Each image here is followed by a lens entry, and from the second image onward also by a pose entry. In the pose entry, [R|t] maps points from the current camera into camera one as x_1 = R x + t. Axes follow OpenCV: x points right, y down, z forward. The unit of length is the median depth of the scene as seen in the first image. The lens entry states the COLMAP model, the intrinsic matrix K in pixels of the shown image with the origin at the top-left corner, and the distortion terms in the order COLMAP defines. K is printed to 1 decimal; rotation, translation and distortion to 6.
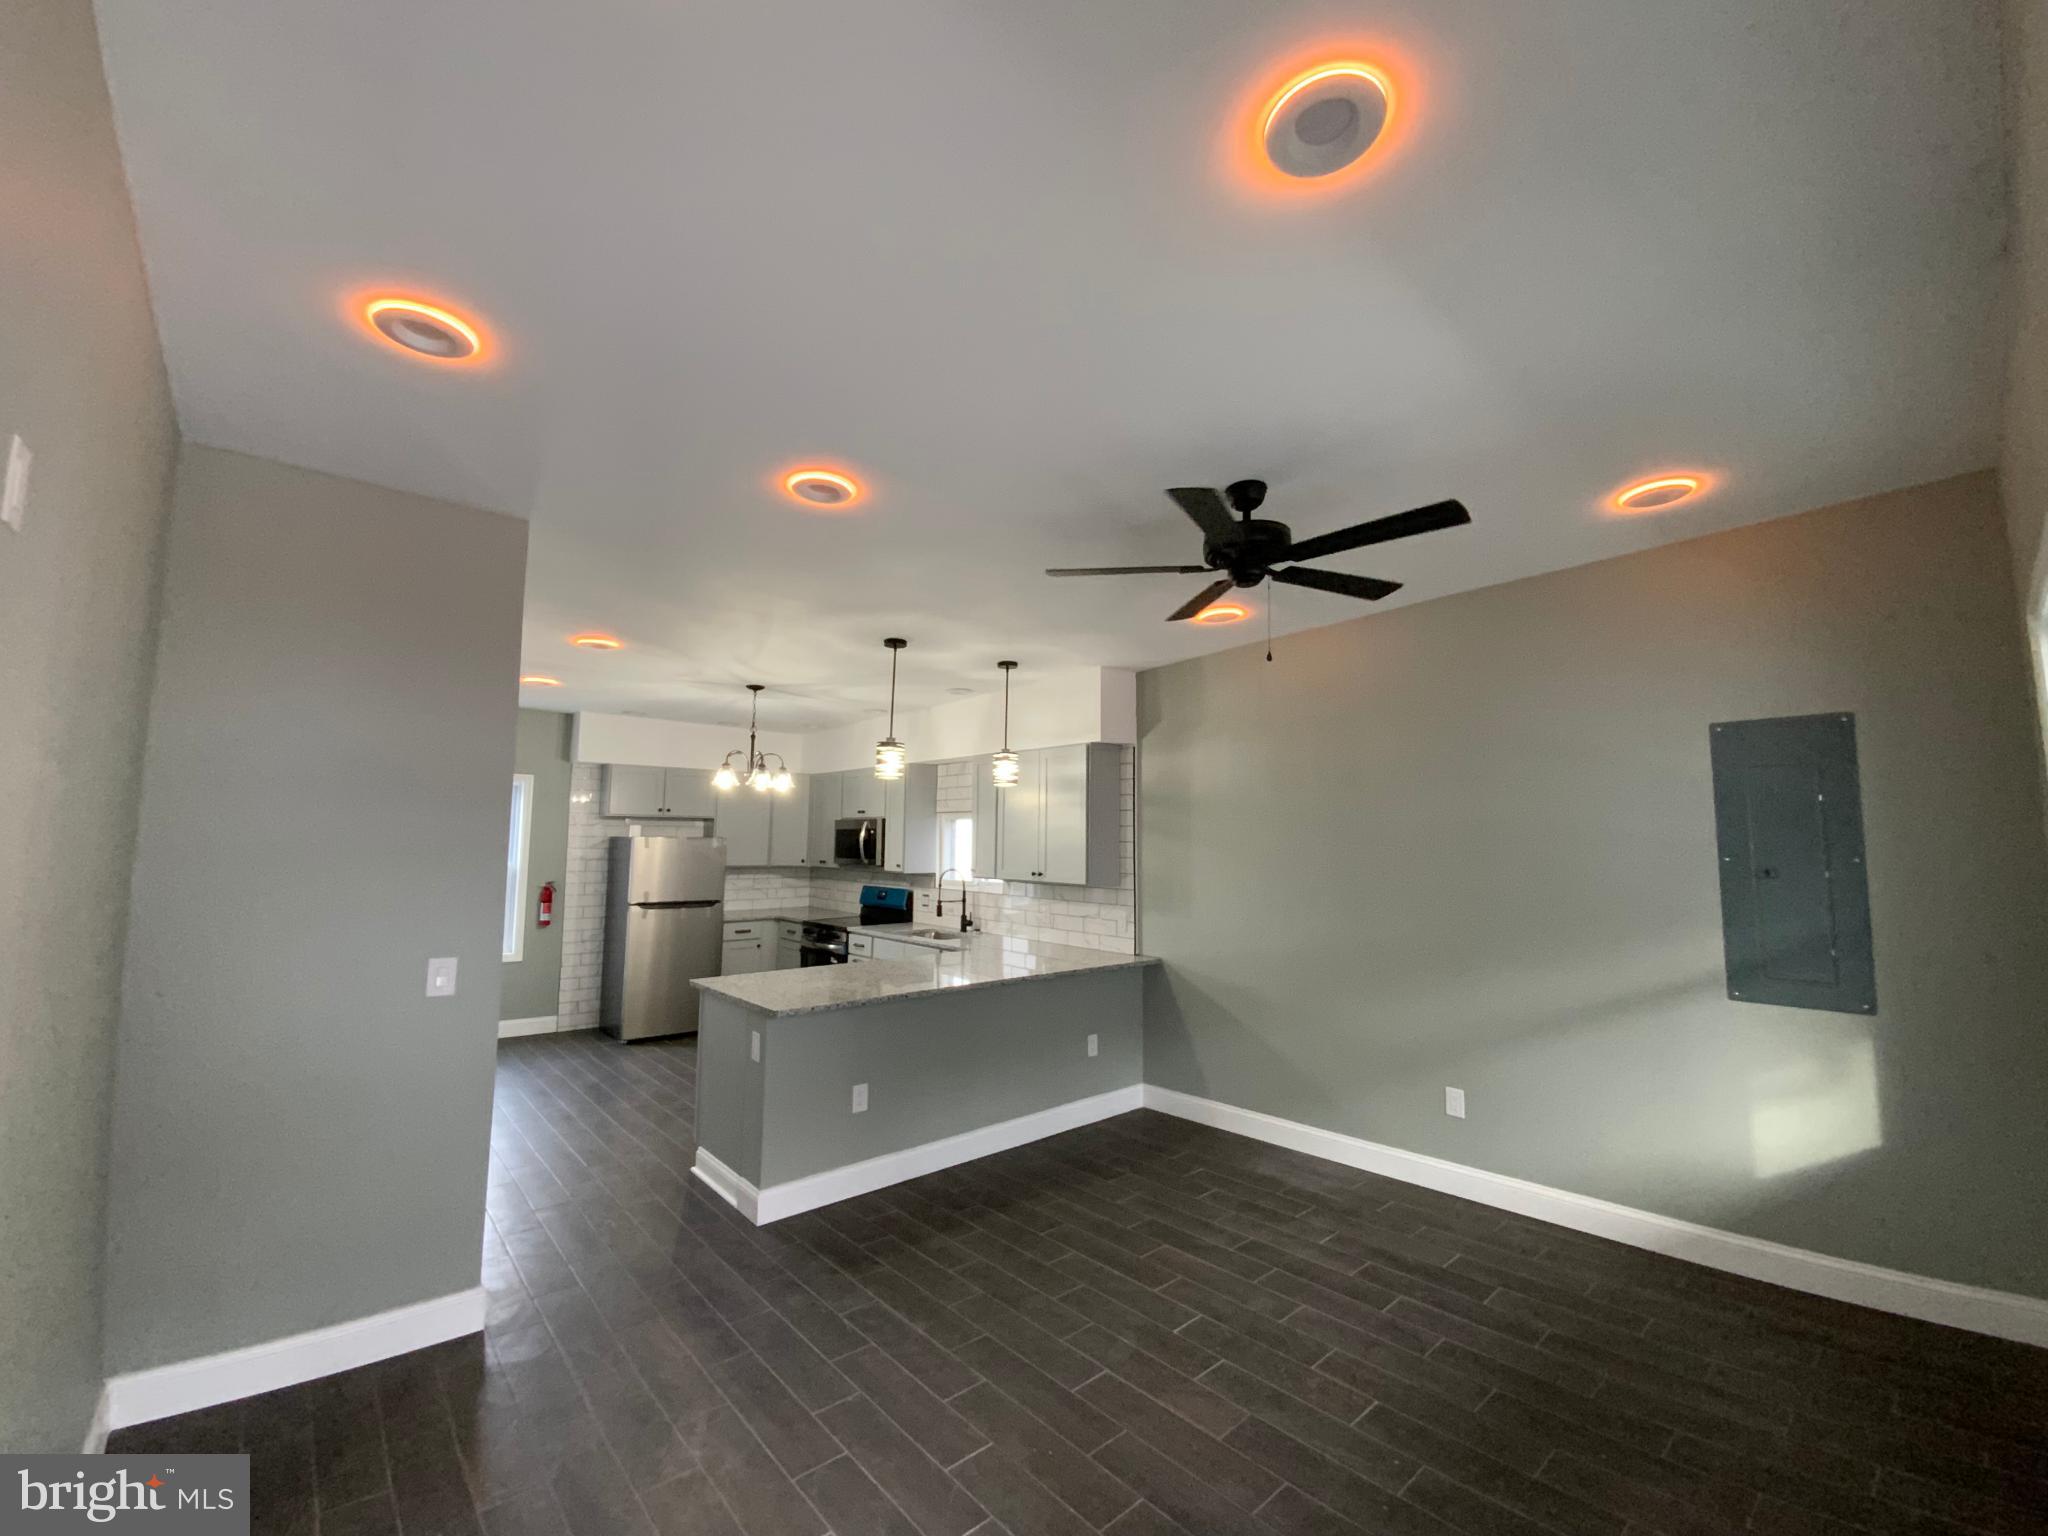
lens RADIAL K [[823.7, 0, 1032.7], [0, 823.7, 766.9], [0, 0, 1]] dist [0.029234, -0.025414]
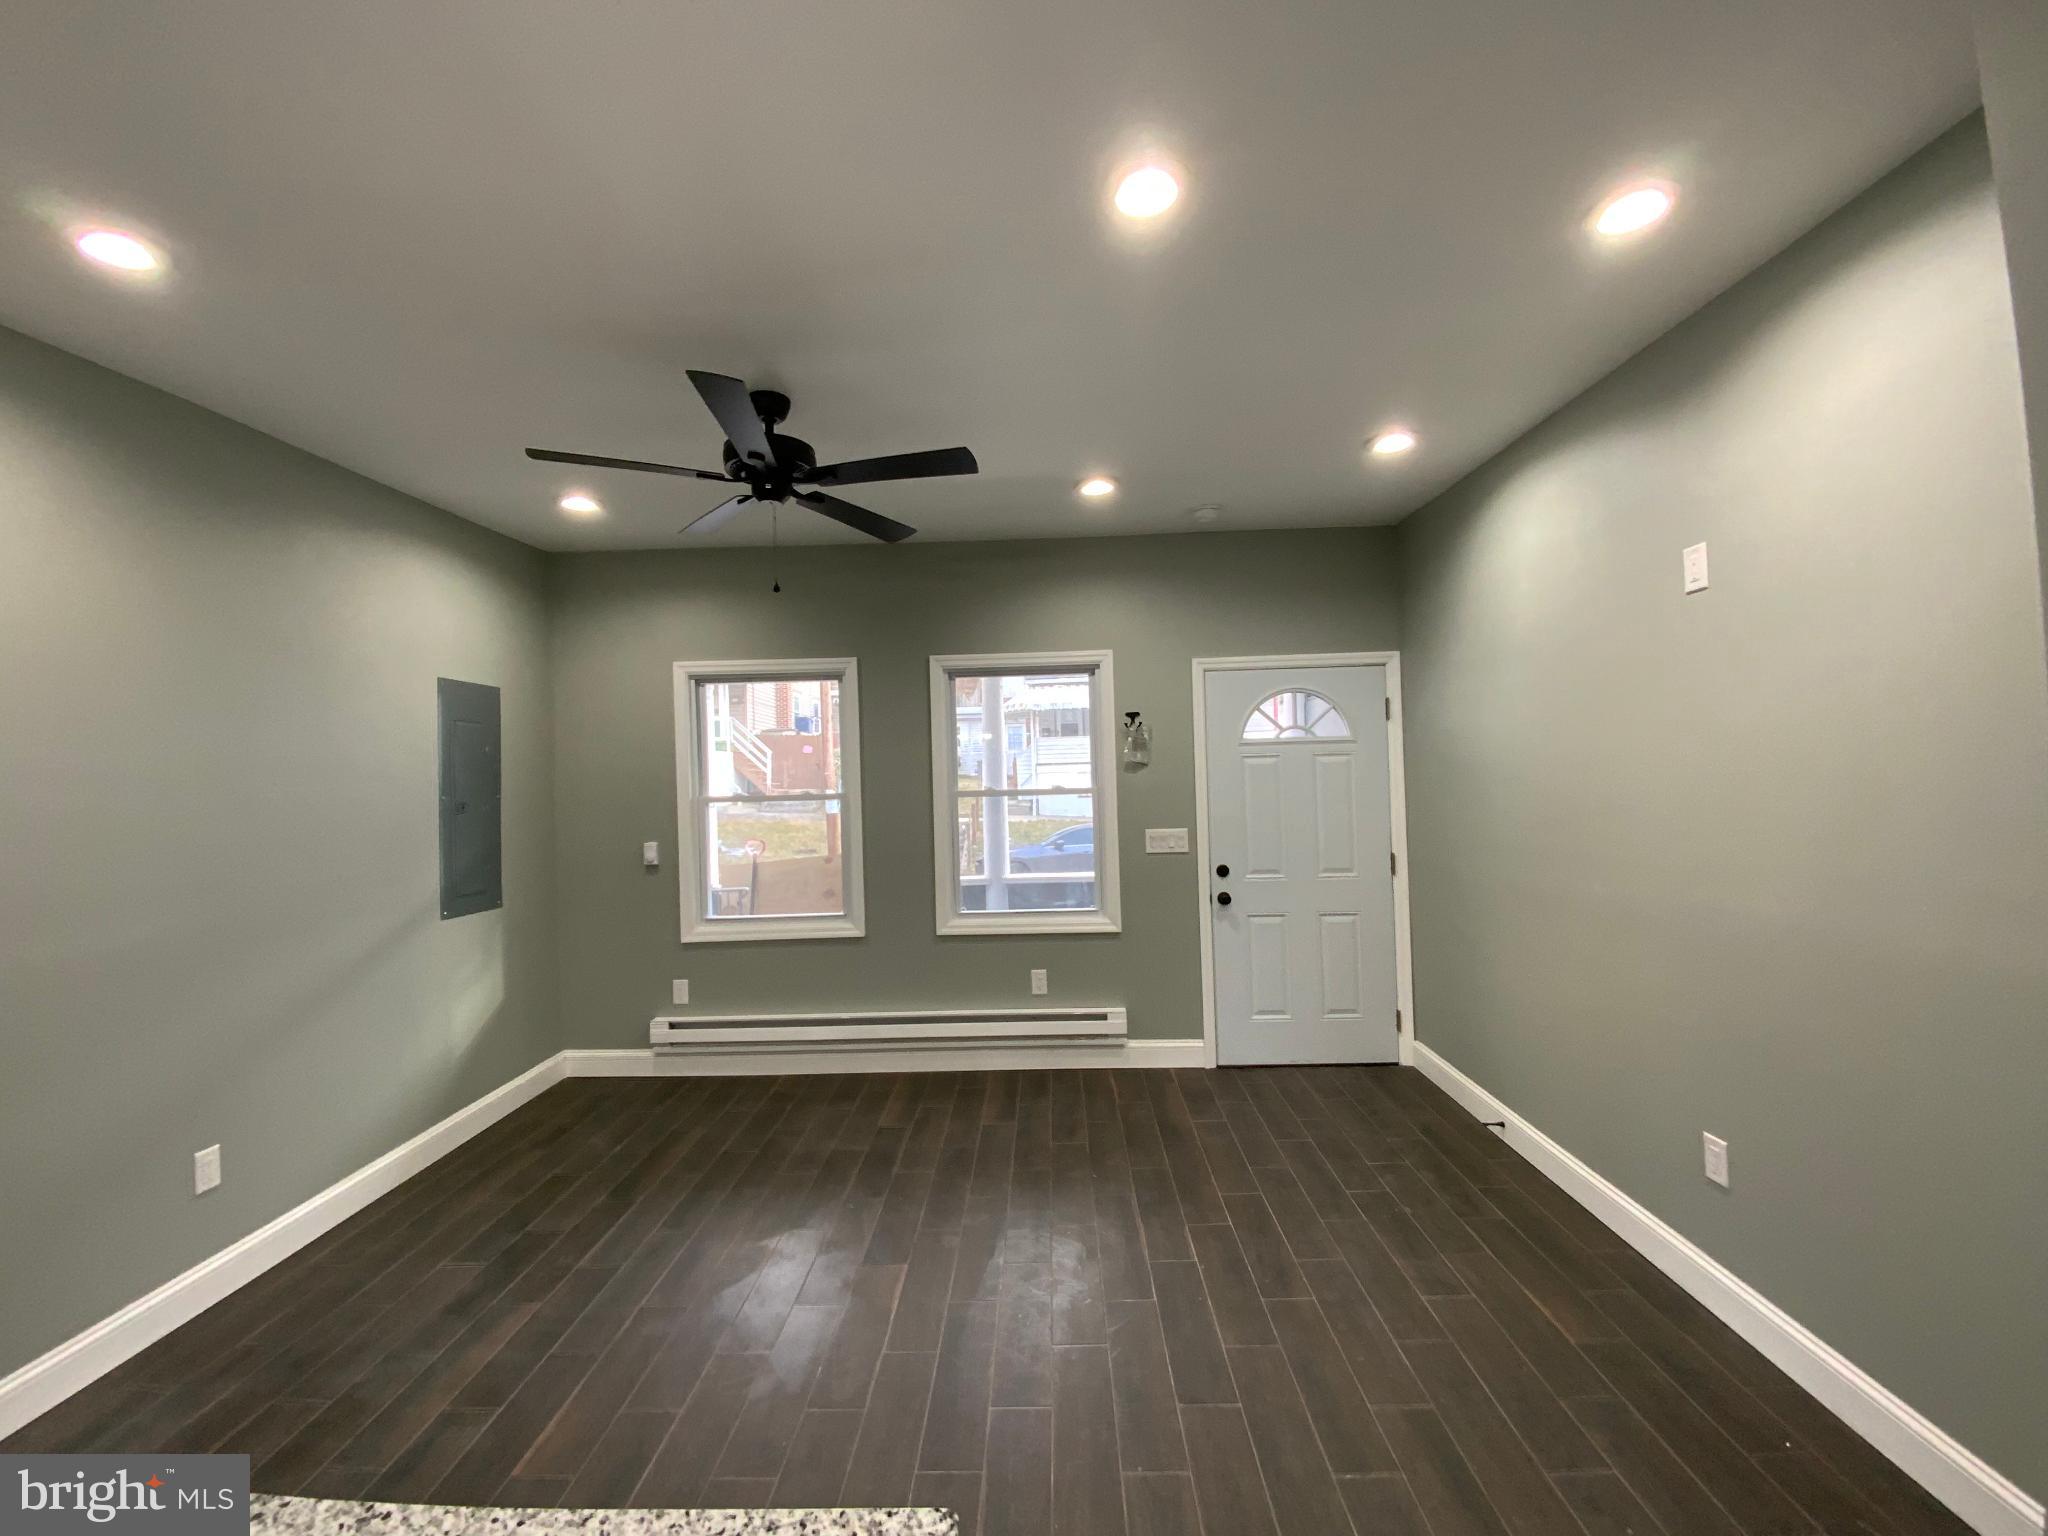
lens RADIAL K [[823.7, 0, 1032.7], [0, 823.7, 766.9], [0, 0, 1]] dist [0.029234, -0.025414]
pose [[-0.735912, 0.034520, 0.676197, -0.251749], [-0.034598, 0.995478, -0.088472, 0.063227], [-0.676193, -0.088503, -0.731389, 0.586235]]
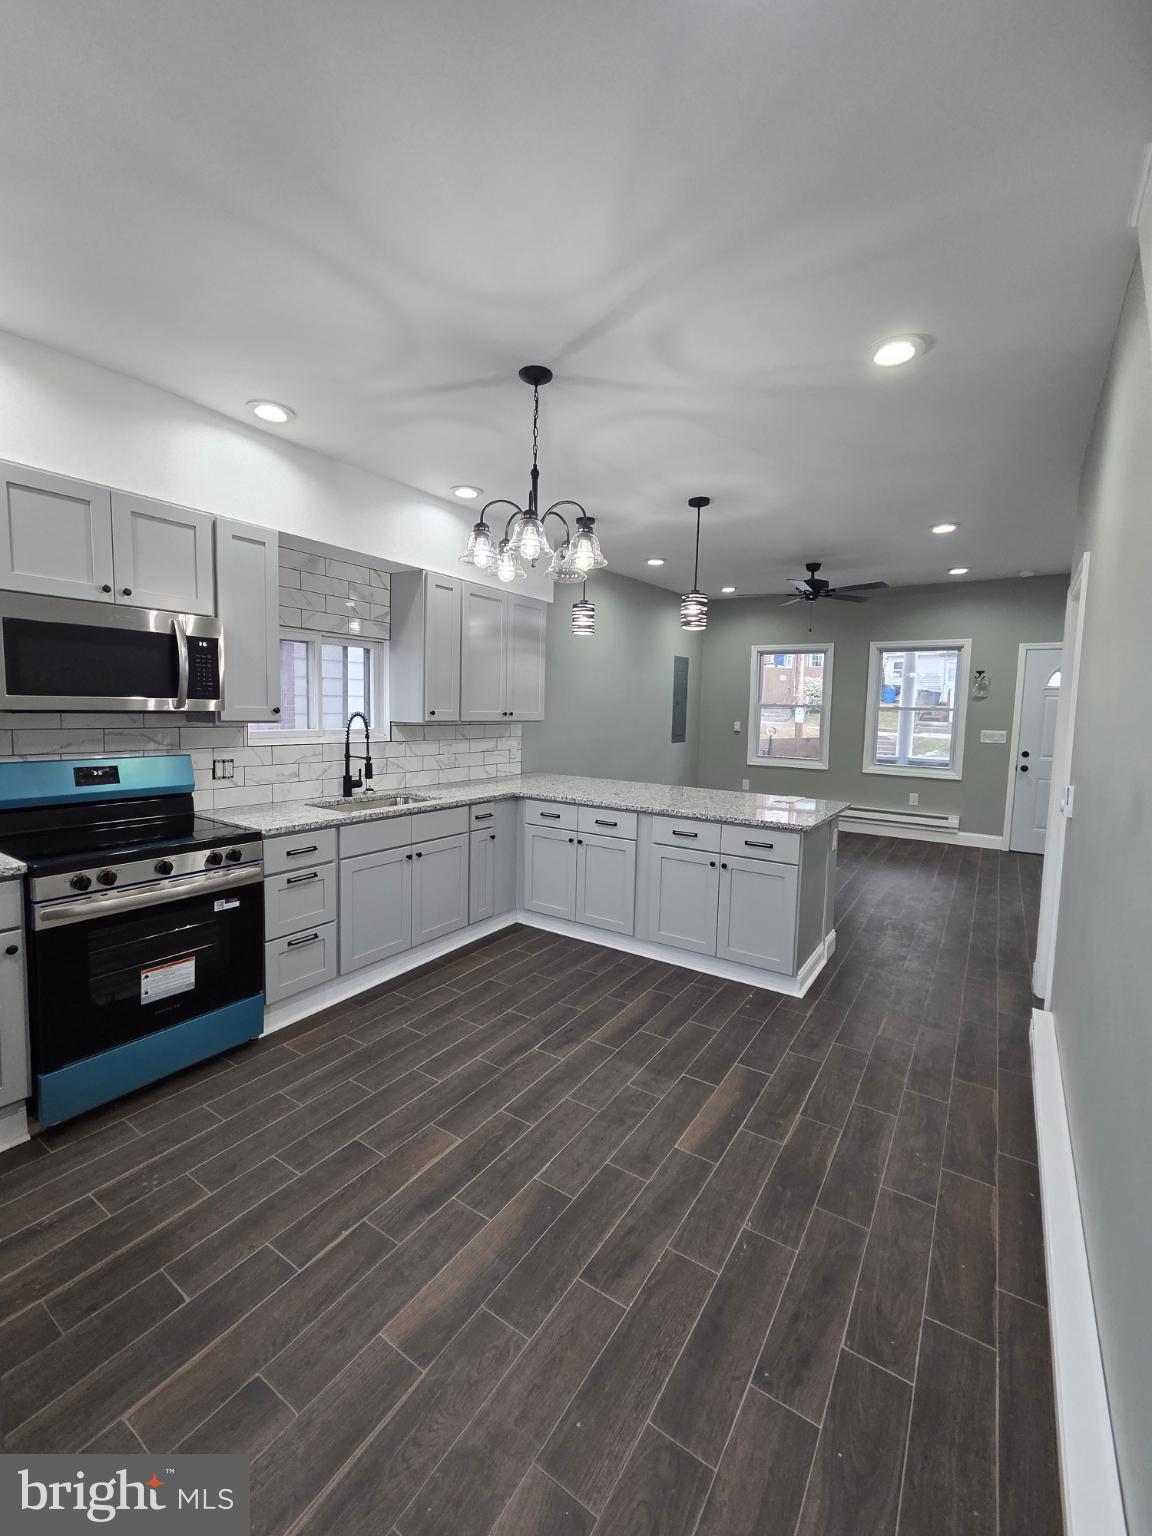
lens RADIAL K [[626.7, 0, 578.8], [0, 626.7, 759.8], [0, 0, 1]] dist [0.007234, -0.000290]
pose [[-0.258700, -0.092452, 0.961523, -0.623730], [-0.110366, 0.991720, 0.065662, 0.098528], [-0.959632, -0.089133, -0.266761, 0.878551]]
